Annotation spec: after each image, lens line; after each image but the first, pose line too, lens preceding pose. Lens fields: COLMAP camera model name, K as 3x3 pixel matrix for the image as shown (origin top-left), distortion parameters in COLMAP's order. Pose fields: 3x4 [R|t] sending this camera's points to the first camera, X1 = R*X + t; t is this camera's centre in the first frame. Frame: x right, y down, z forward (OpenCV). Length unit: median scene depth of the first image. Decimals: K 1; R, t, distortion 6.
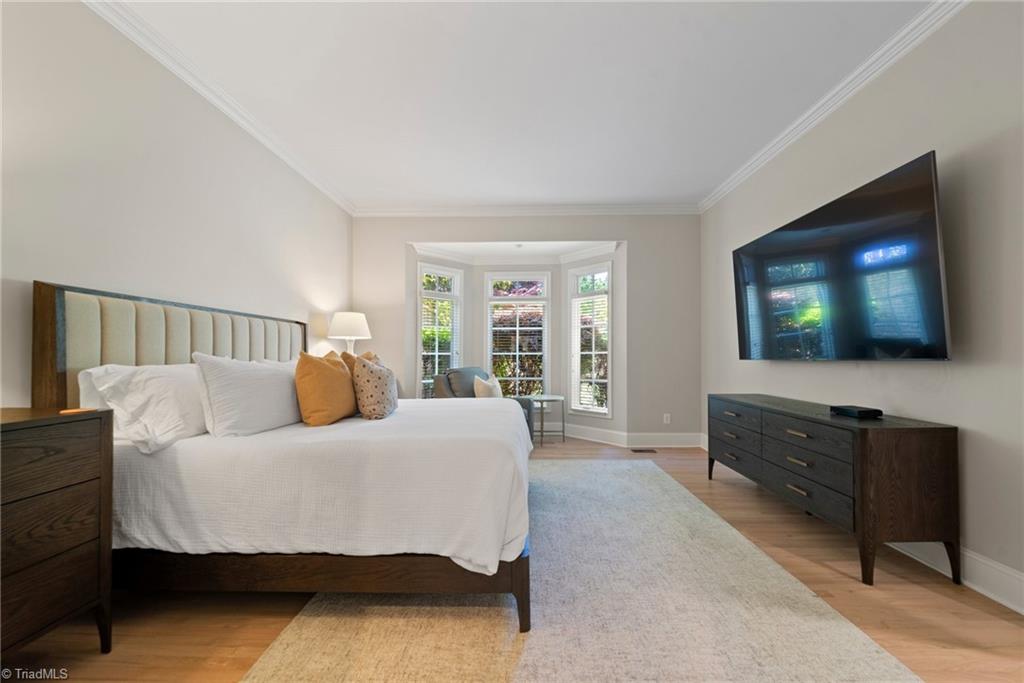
lens RADIAL K [[394.1, 0, 518.5], [0, 394.1, 347.9], [0, 0, 1]] dist [-0.003709, -0.000882]
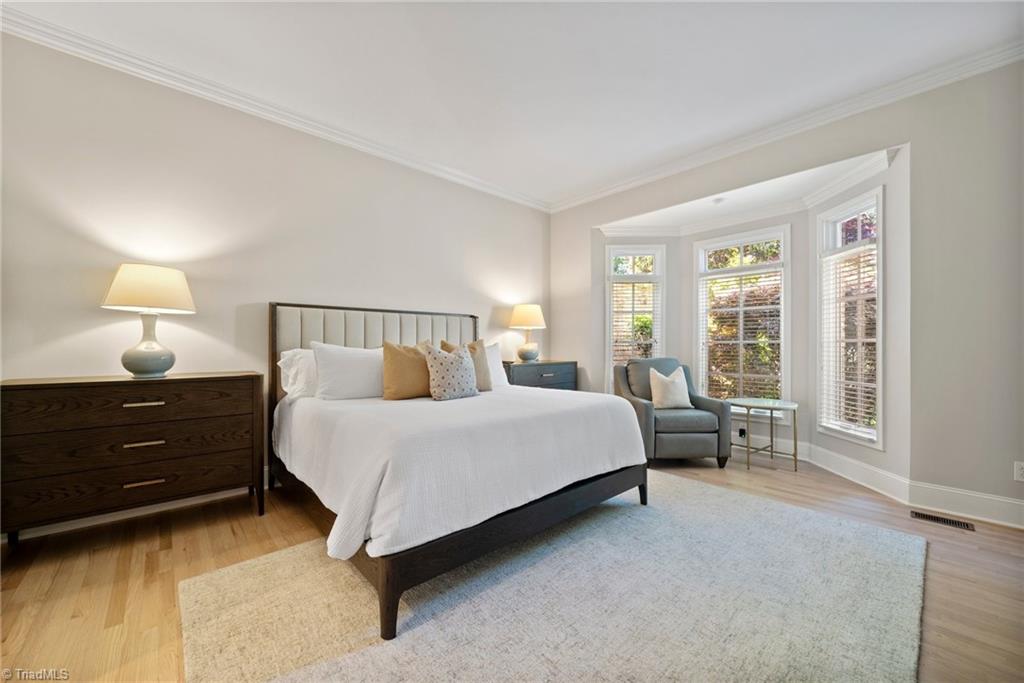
lens RADIAL K [[394.1, 0, 515.6], [0, 394.1, 344.4], [0, 0, 1]] dist [-0.003709, -0.000882]
pose [[0.684925, 0.003954, -0.728603, 0.299339], [0.011344, 0.999806, 0.016089, 0.002679], [0.728525, -0.019285, 0.684747, 0.196437]]
